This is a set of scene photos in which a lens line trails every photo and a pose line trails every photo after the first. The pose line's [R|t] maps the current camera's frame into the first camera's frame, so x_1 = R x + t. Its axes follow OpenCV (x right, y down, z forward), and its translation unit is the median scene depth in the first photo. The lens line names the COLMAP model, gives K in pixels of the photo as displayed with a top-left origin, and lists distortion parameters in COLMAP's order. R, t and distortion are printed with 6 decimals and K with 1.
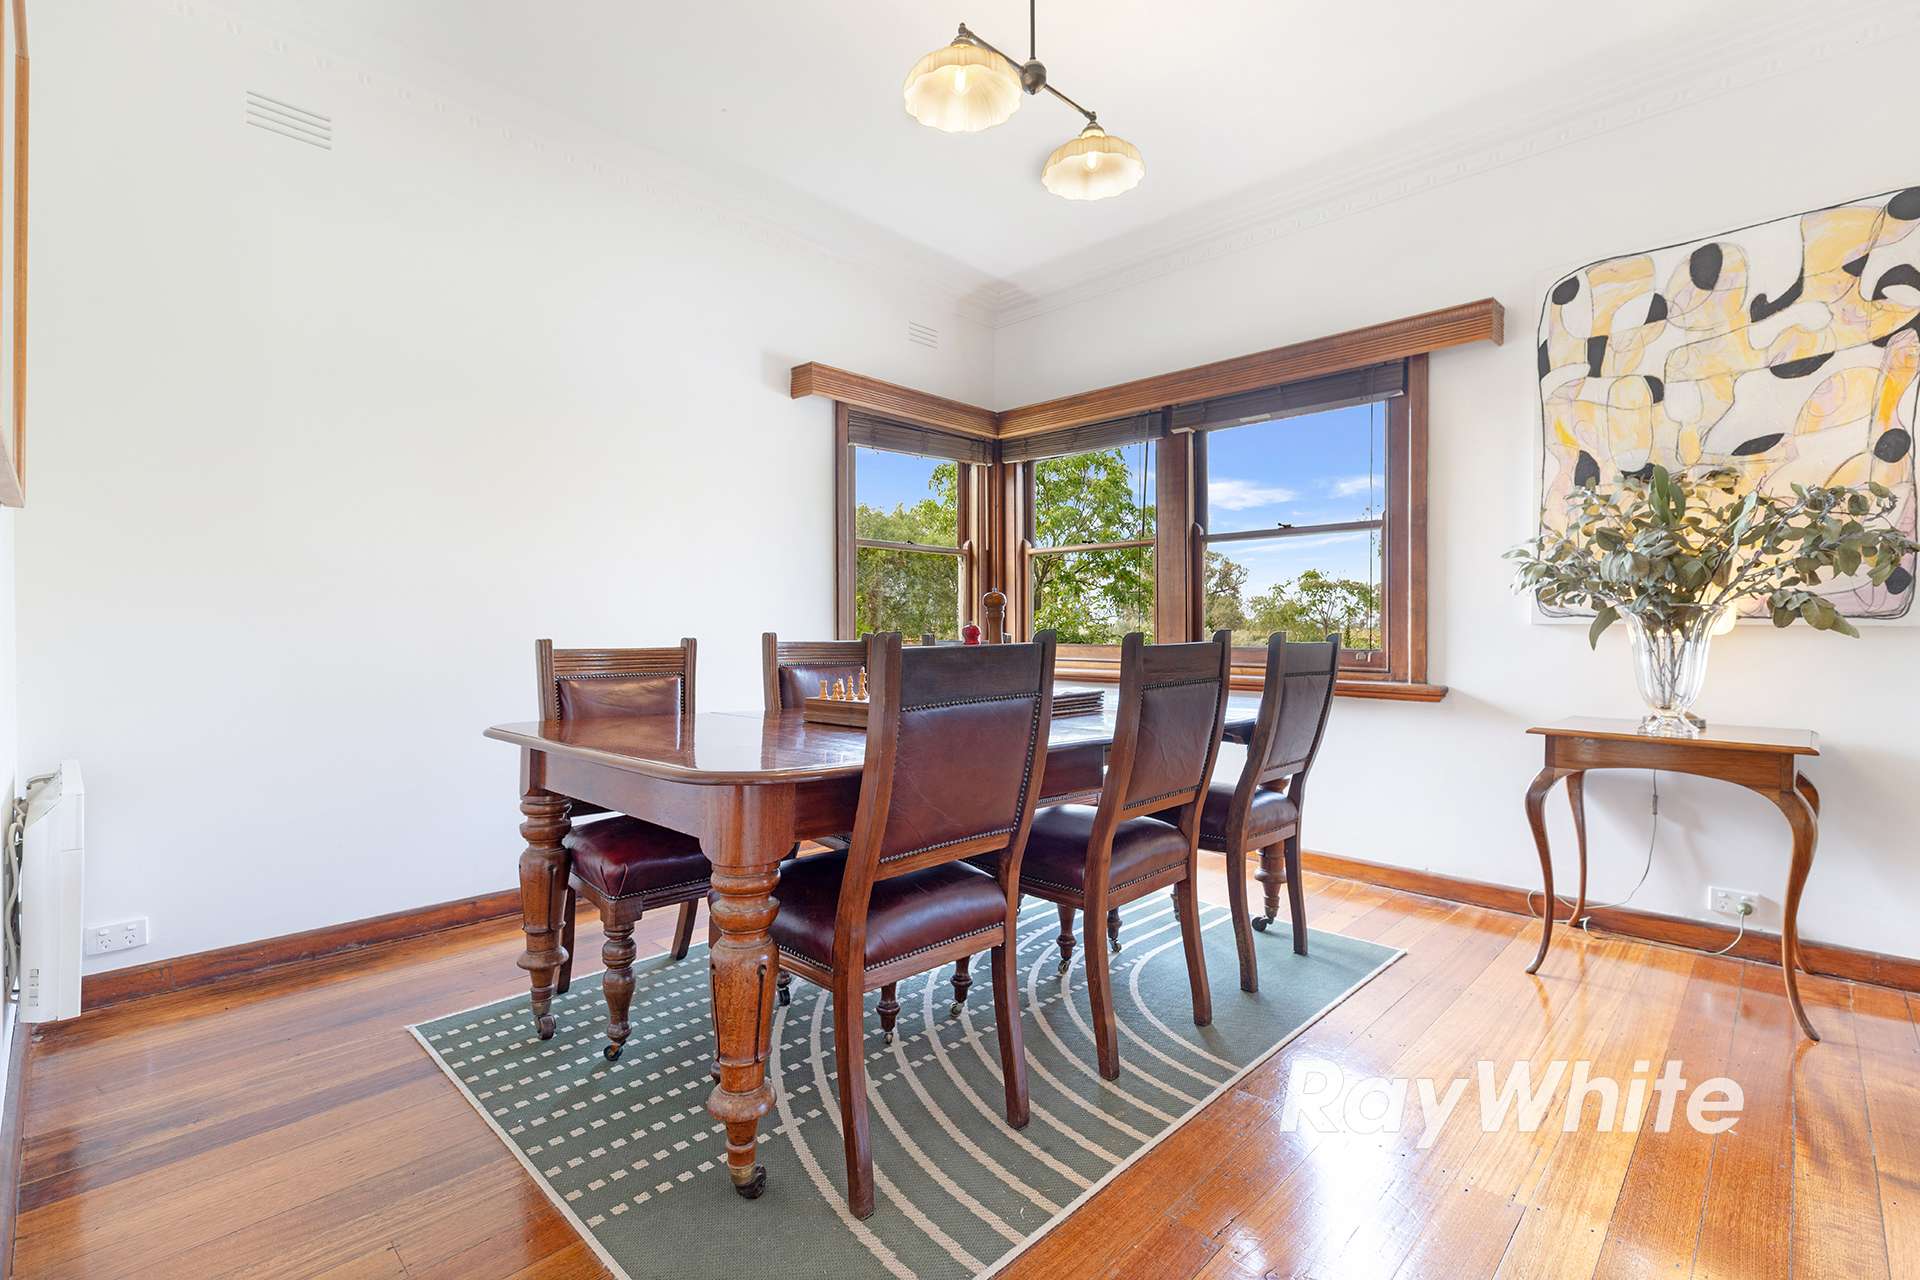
lens RADIAL K [[865.1, 0, 957.7], [0, 865.1, 636.0], [0, 0, 1]] dist [0.003551, 0.000152]
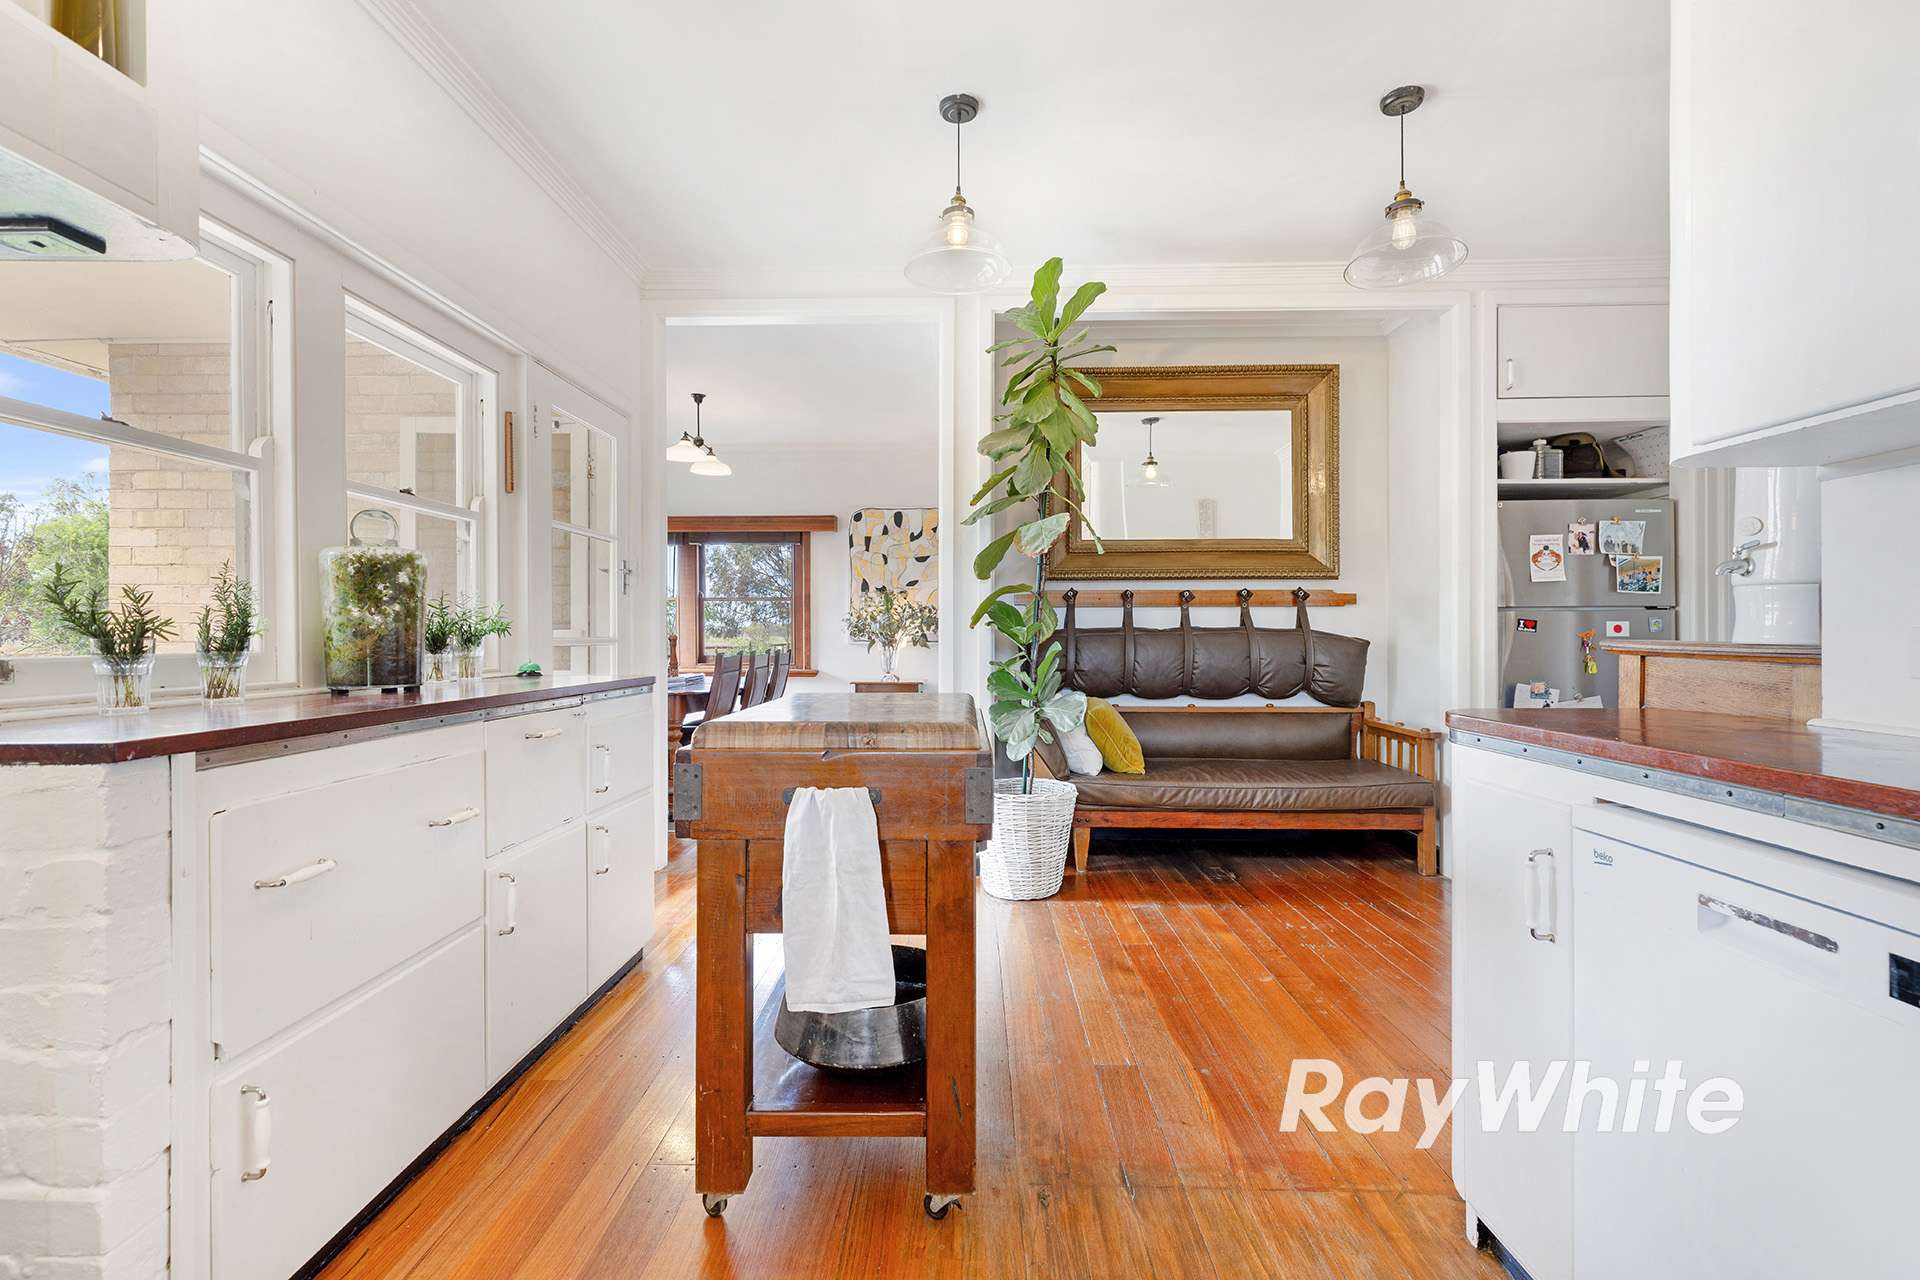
lens RADIAL K [[874.8, 0, 973.1], [0, 874.8, 635.7], [0, 0, 1]] dist [0.003567, 0.000245]
pose [[0.718036, -0.003593, 0.695996, -0.962030], [0.008661, 0.999955, -0.003773, -0.027807], [-0.695952, 0.008737, 0.718036, -1.229545]]
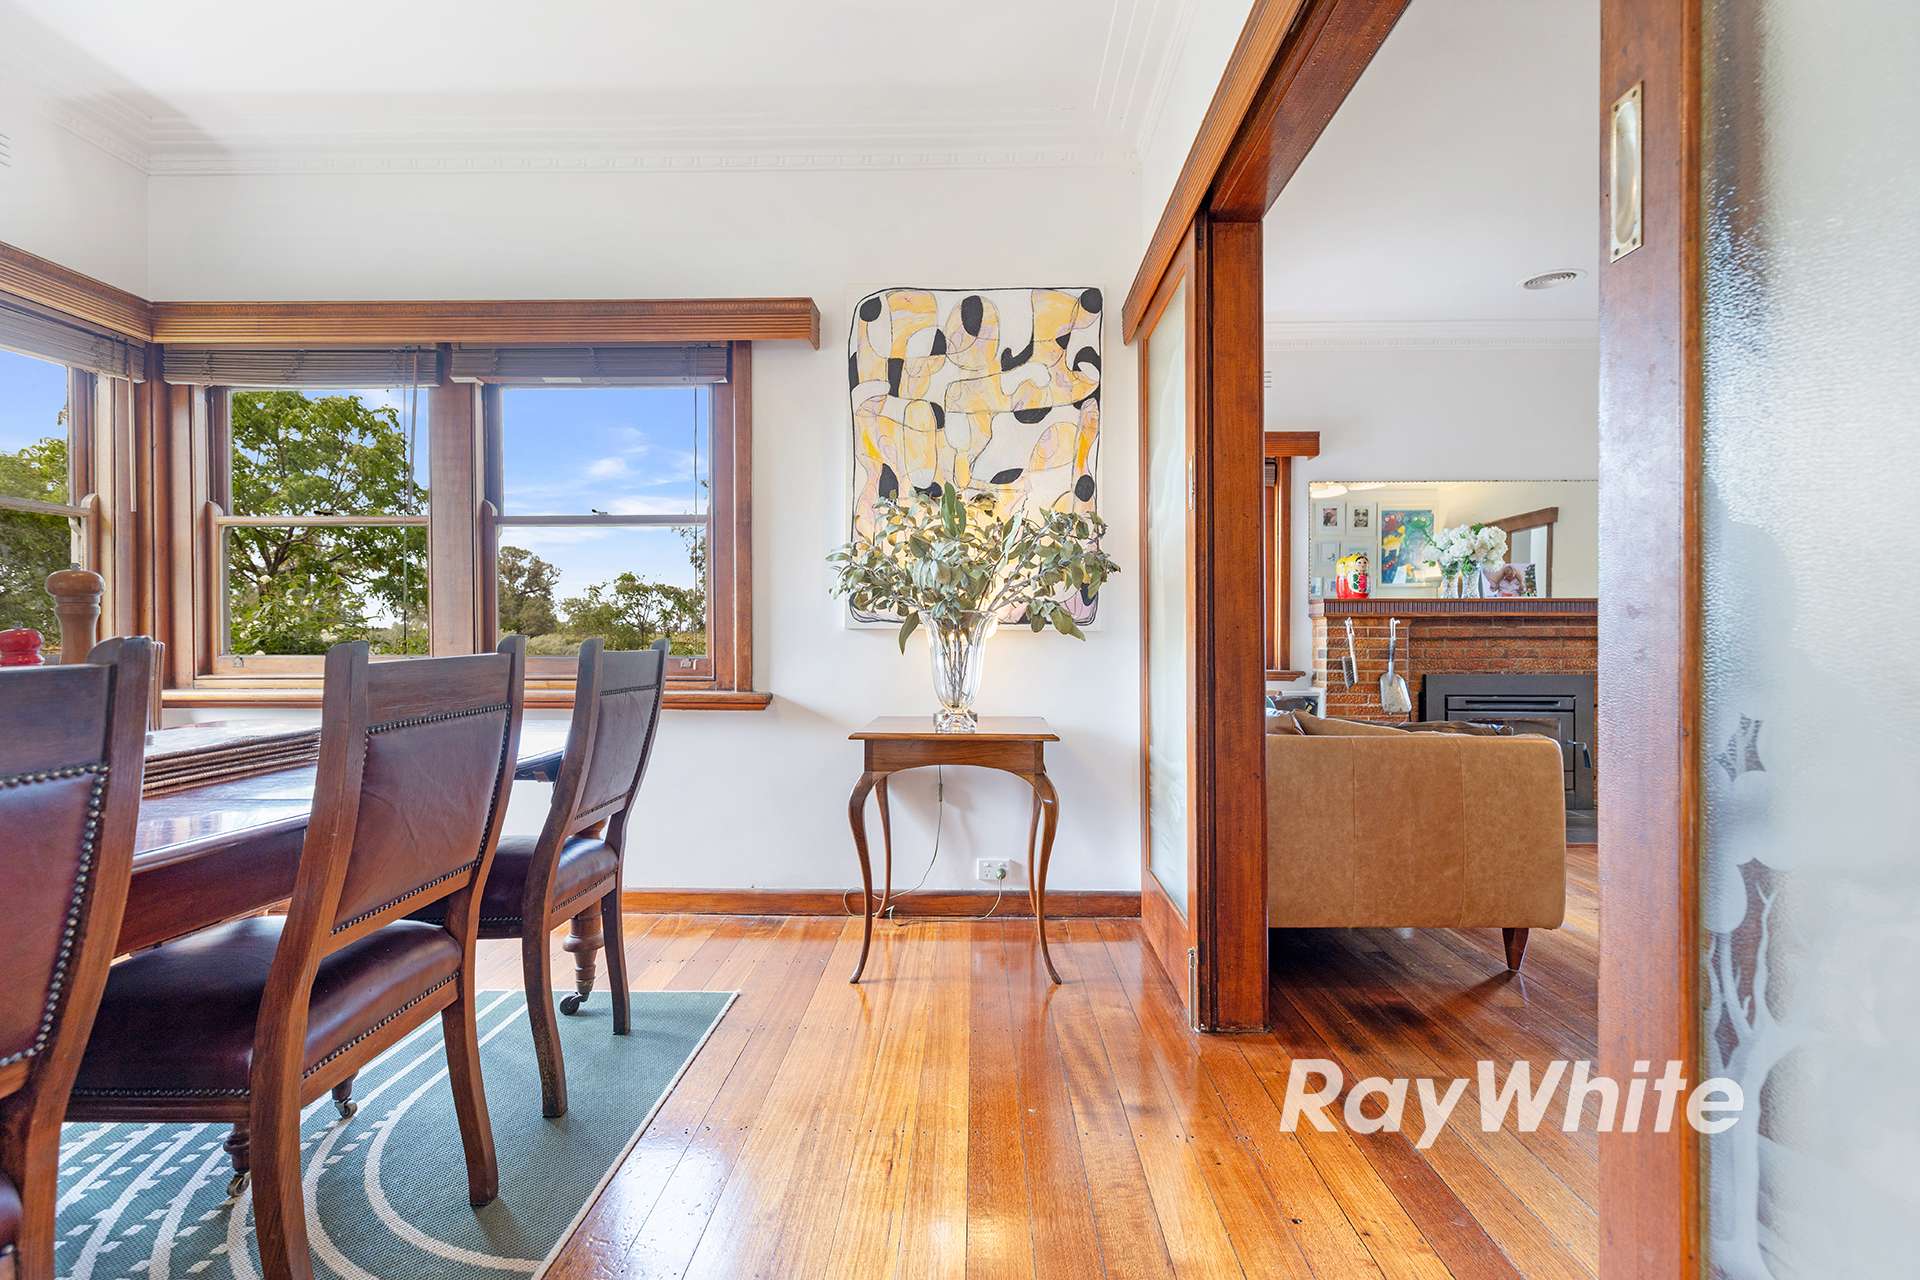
lens RADIAL K [[865.1, 0, 957.7], [0, 865.1, 636.0], [0, 0, 1]] dist [0.003551, 0.000152]
pose [[0.729782, -0.003883, 0.683668, 0.069980], [0.006649, 0.999977, -0.001418, -0.002866], [-0.683647, 0.005580, 0.729791, 0.185656]]
